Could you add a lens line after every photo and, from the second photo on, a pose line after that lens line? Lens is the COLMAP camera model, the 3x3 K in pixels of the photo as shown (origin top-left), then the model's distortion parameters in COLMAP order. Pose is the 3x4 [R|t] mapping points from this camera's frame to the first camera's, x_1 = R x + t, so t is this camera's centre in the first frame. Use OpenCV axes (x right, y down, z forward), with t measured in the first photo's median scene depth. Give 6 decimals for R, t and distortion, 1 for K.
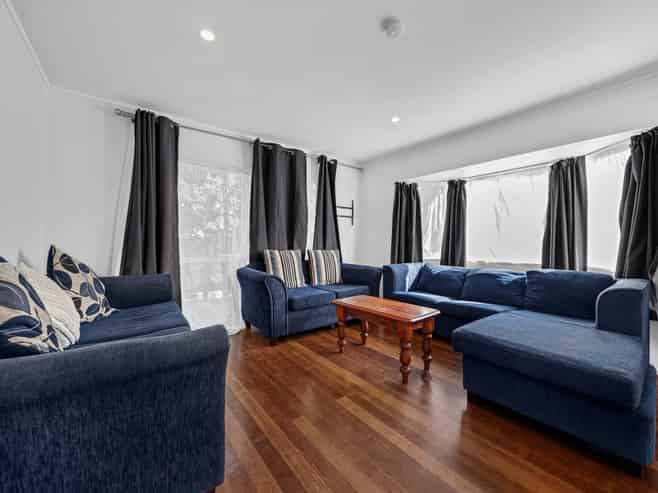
lens RADIAL K [[265.5, 0, 329.8], [0, 265.5, 240.2], [0, 0, 1]] dist [0.000007, -0.000012]
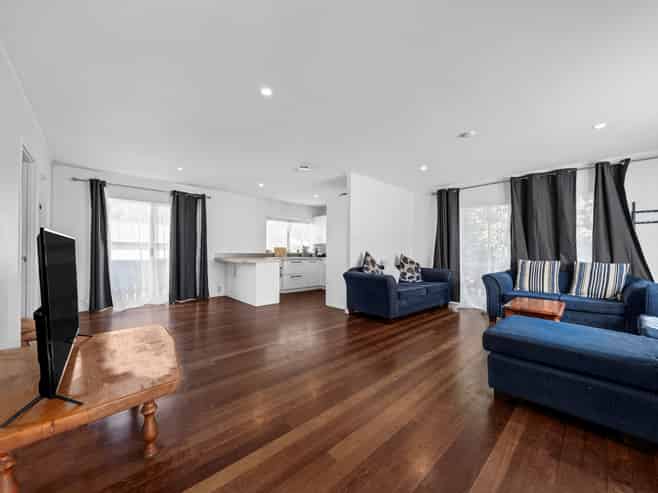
lens RADIAL K [[264.7, 0, 329.0], [0, 264.7, 248.7], [0, 0, 1]] dist [-0.001418, -0.000075]
pose [[0.111964, -0.013326, -0.993623, 0.876219], [-0.002212, 0.999904, -0.013660, 0.002817], [0.993710, 0.003727, 0.111924, -0.065379]]
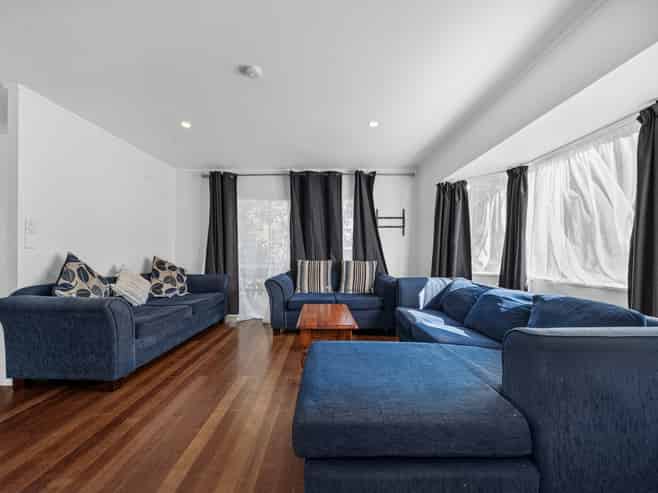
lens RADIAL K [[257.5, 0, 328.9], [0, 257.5, 254.0], [0, 0, 1]] dist [-0.000504, -0.000054]
pose [[0.793578, -0.002992, -0.608461, 0.550792], [0.008623, 0.999943, 0.006329, 0.002889], [0.608408, -0.010269, 0.793558, 0.133846]]
